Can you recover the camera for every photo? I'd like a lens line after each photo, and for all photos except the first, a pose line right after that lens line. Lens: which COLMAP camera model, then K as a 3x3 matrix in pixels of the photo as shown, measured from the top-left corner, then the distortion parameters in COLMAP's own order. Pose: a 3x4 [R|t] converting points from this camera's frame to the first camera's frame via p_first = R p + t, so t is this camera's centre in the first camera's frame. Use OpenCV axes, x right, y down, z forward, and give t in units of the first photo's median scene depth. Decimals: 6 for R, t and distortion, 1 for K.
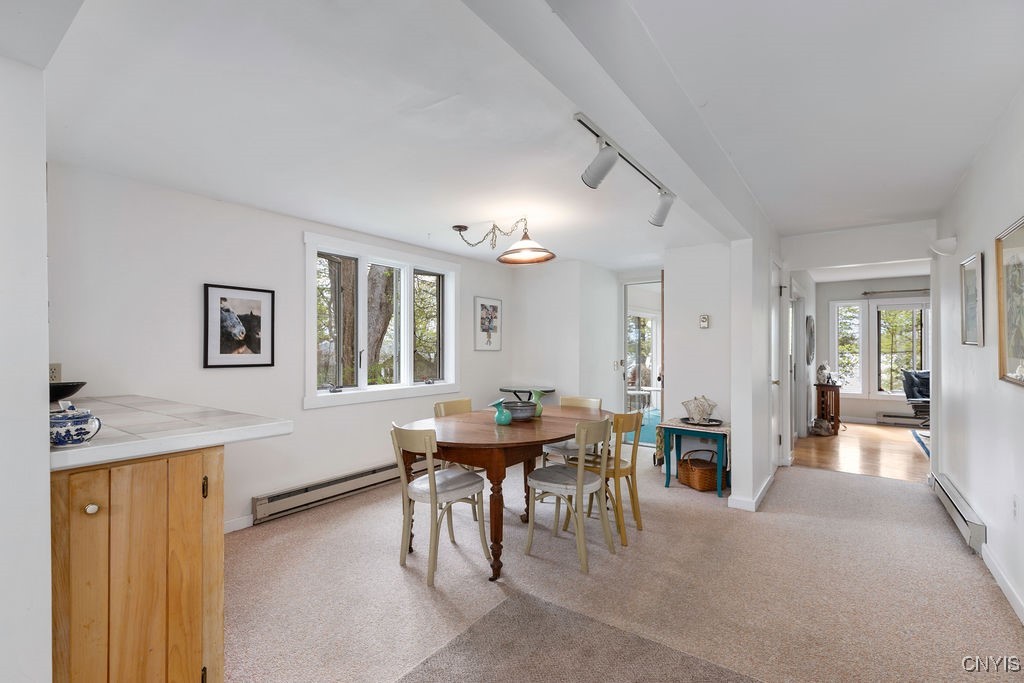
lens RADIAL K [[461.5, 0, 509.4], [0, 461.5, 347.1], [0, 0, 1]] dist [0.002739, -0.000380]
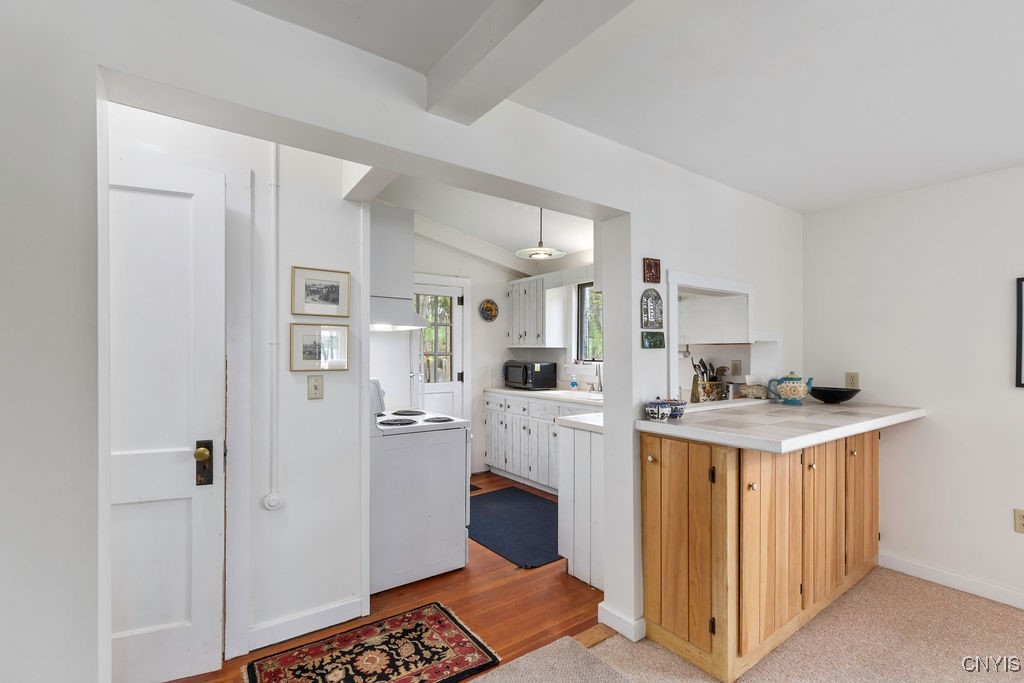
lens RADIAL K [[461.5, 0, 509.4], [0, 461.5, 347.1], [0, 0, 1]] dist [0.002739, -0.000380]
pose [[-0.308388, -0.012793, -0.951175, 0.793189], [0.004286, 0.999881, -0.014838, -0.030066], [0.951251, -0.008652, -0.308296, 0.959485]]
